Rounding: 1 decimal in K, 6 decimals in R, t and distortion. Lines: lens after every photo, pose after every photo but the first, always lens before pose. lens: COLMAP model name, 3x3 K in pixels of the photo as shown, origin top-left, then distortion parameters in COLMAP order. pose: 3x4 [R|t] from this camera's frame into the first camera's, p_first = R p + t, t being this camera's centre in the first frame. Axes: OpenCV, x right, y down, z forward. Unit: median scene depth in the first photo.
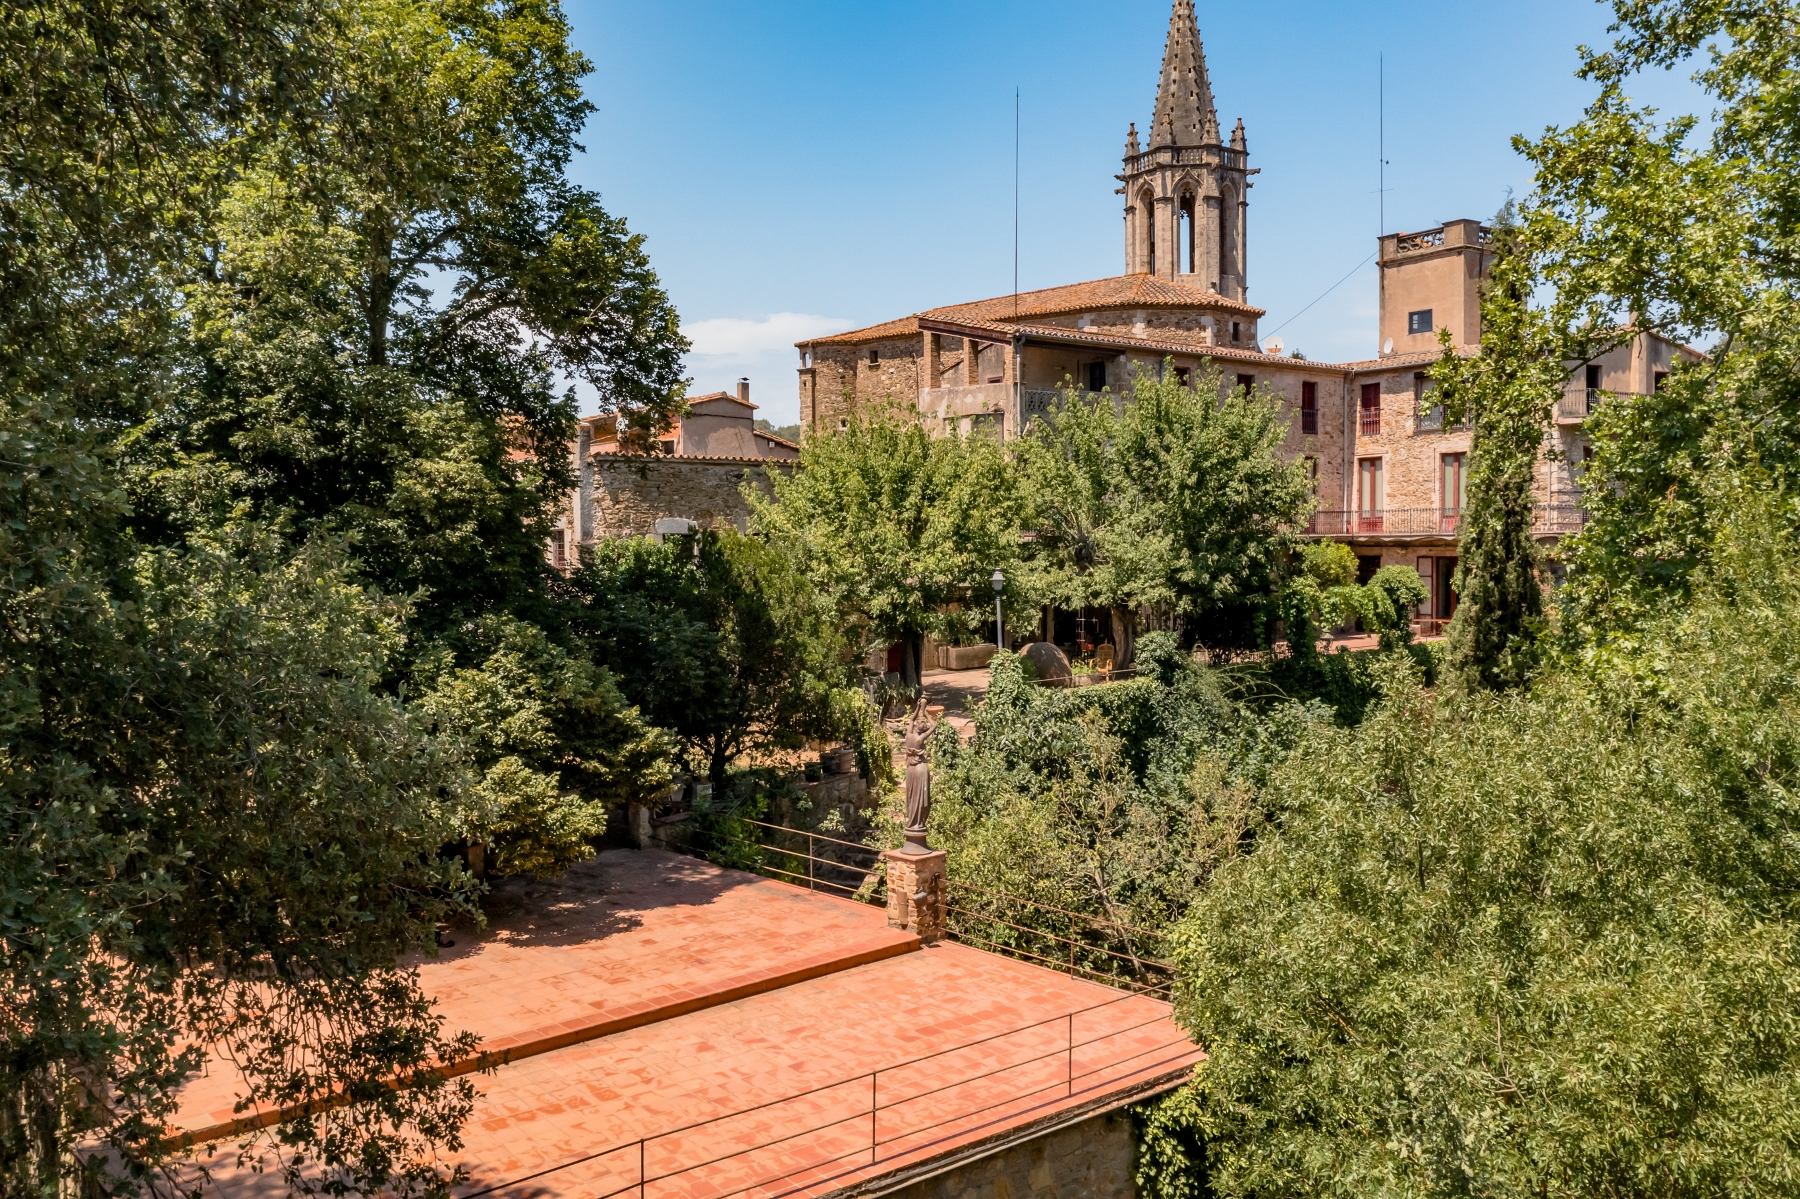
lens RADIAL K [[1511.6, 0, 899.8], [0, 1511.6, 594.1], [0, 0, 1]] dist [-0.008275, -0.004067]
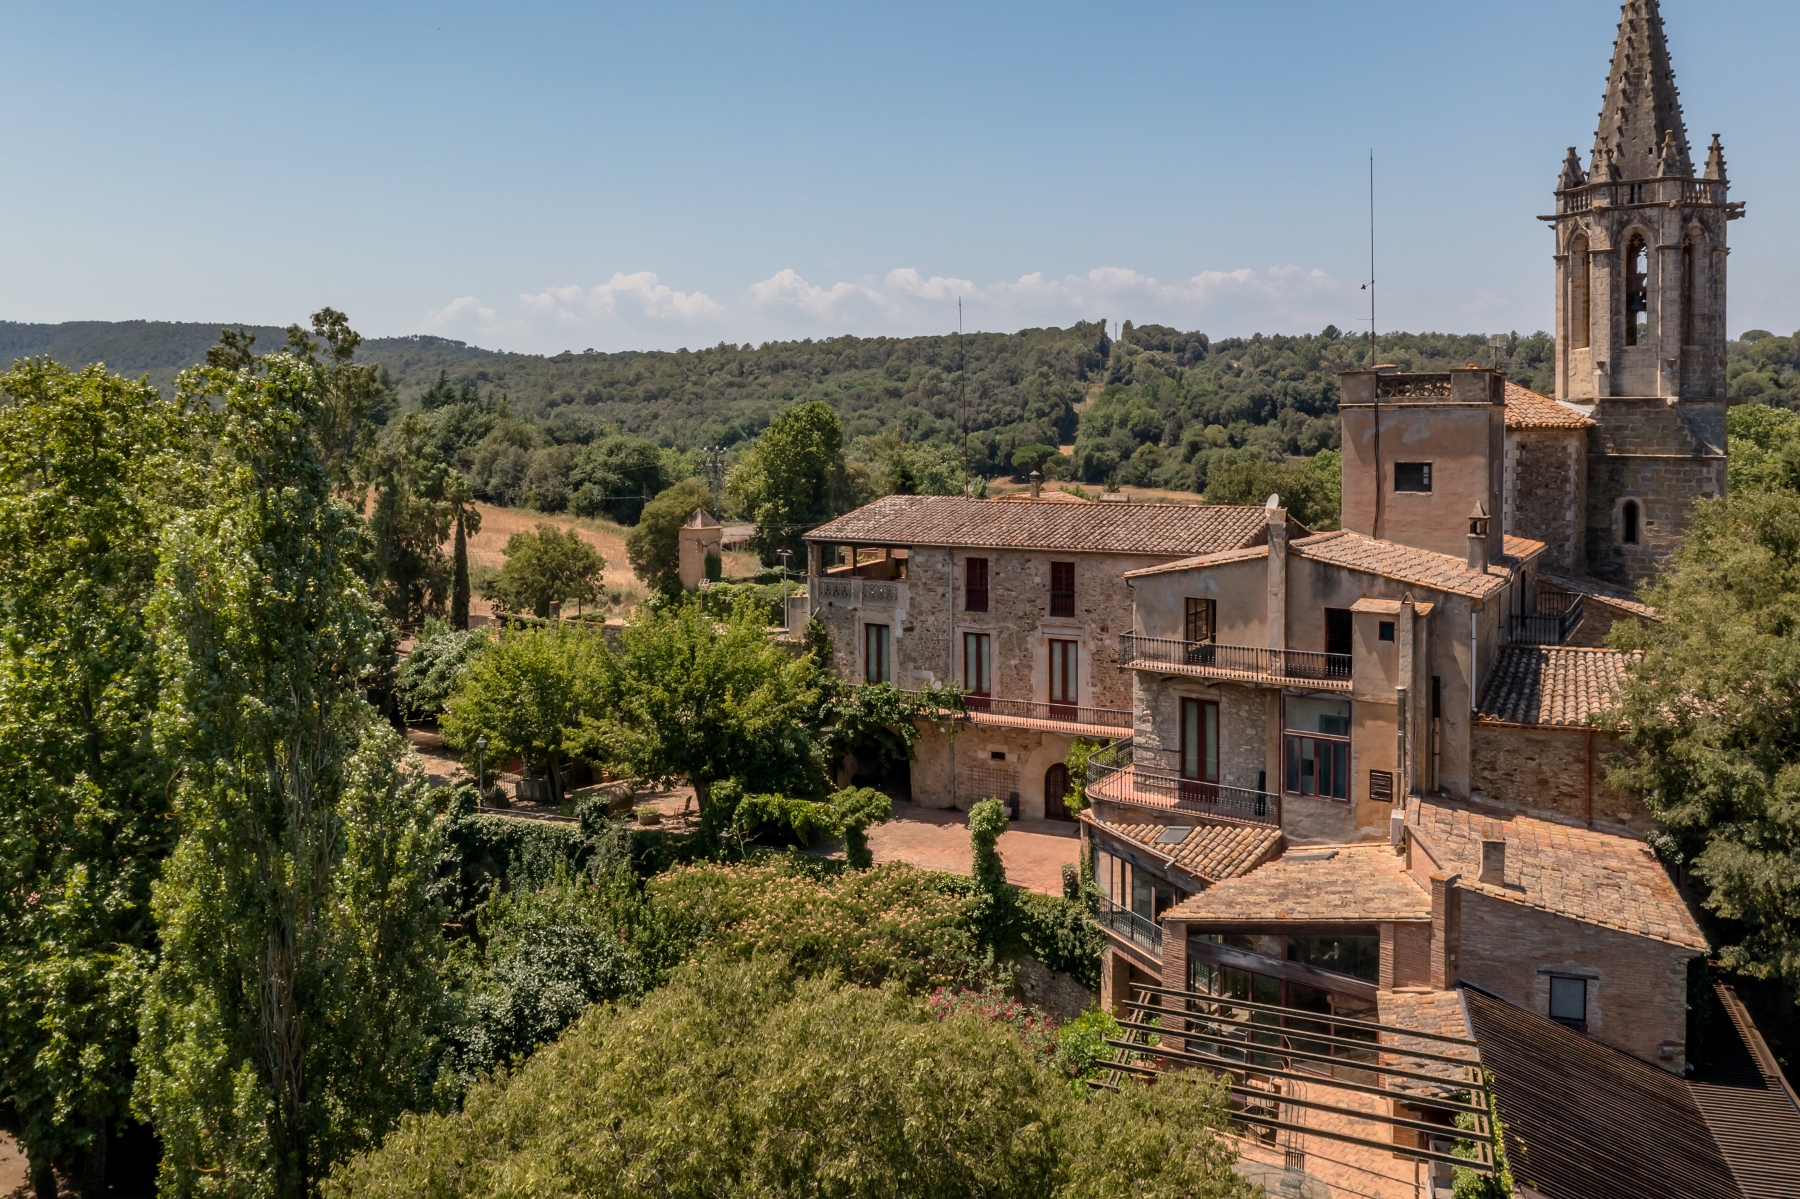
lens RADIAL K [[1538.5, 0, 891.0], [0, 1538.5, 451.6], [0, 0, 1]] dist [-0.003323, -0.009477]
pose [[0.365879, 0.028714, -0.930219, 1.007756], [-0.017889, 0.999556, 0.023818, -0.213987], [0.930491, 0.007926, 0.366230, 0.458516]]
